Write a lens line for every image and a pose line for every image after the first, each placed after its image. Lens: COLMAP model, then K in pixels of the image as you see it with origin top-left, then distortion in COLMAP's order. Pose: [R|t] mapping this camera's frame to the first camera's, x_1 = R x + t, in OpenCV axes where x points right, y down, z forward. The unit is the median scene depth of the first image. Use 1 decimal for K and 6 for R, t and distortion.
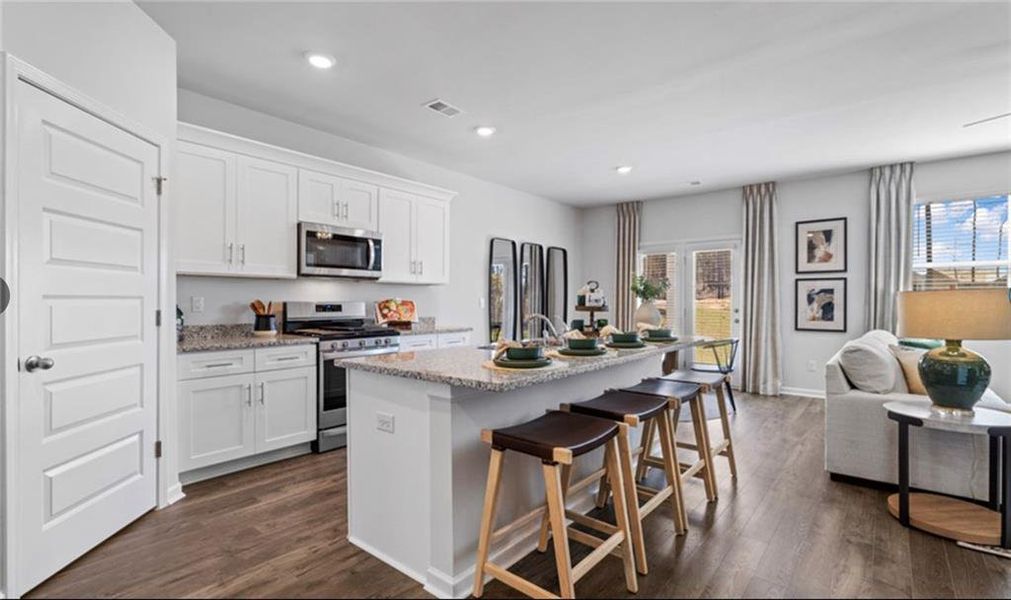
lens RADIAL K [[466.2, 0, 512.5], [0, 466.2, 303.2], [0, 0, 1]] dist [-0.001190, 0.000877]
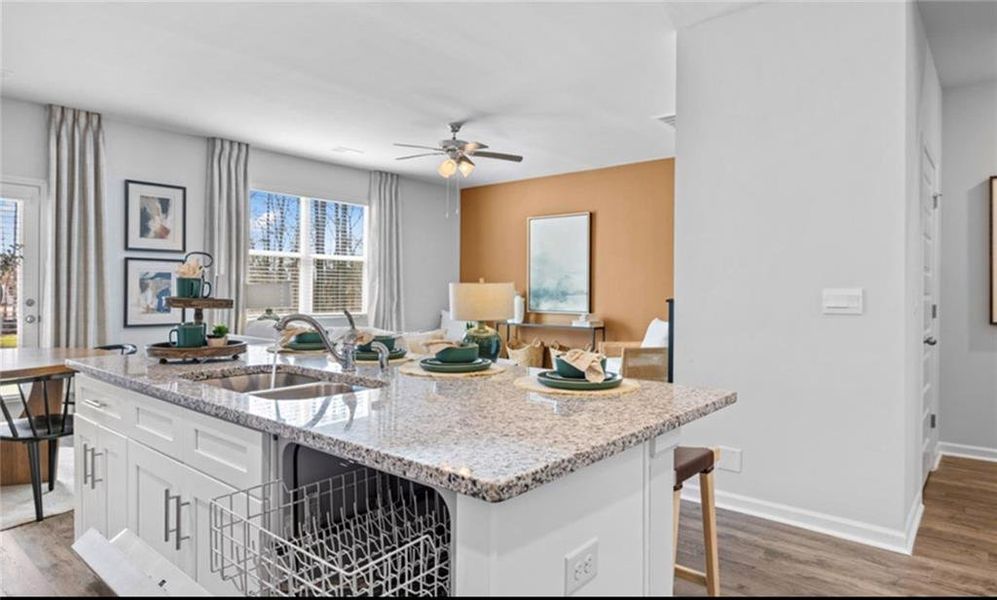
lens RADIAL K [[588.5, 0, 500.0], [0, 588.5, 293.6], [0, 0, 1]] dist [0.006085, -0.000882]
pose [[0.015540, -0.005109, 0.999866, -0.322308], [-0.002957, 0.999982, 0.005156, -0.001711], [-0.999875, -0.003037, 0.015524, 0.417668]]
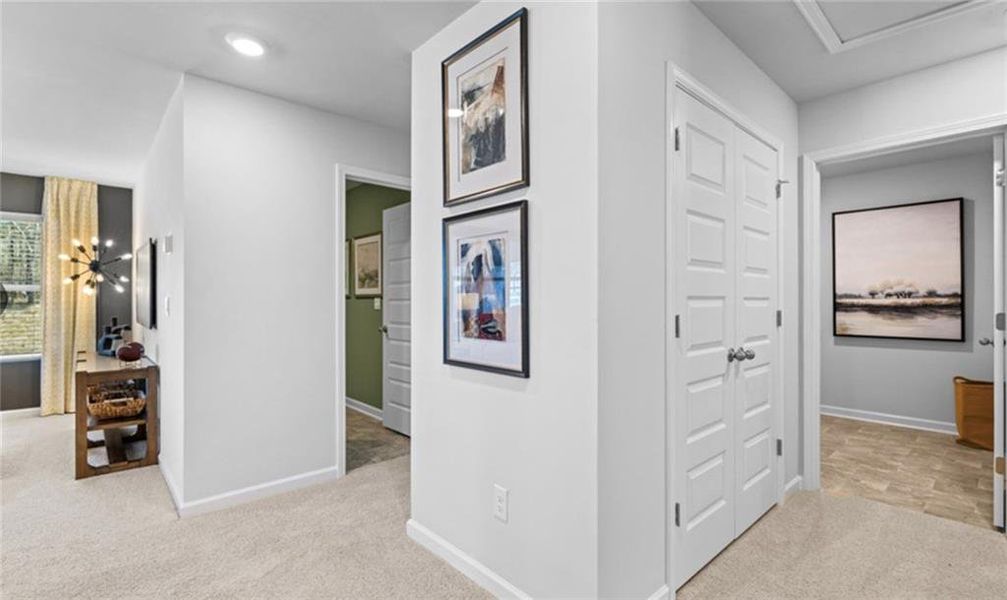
lens RADIAL K [[464.4, 0, 498.8], [0, 464.4, 301.3], [0, 0, 1]] dist [-0.001190, 0.000877]
pose [[0.986147, -0.004260, -0.165818, 0.742423], [0.005296, 0.999969, 0.005807, 0.008348], [0.165788, -0.006604, 0.986139, 0.686175]]
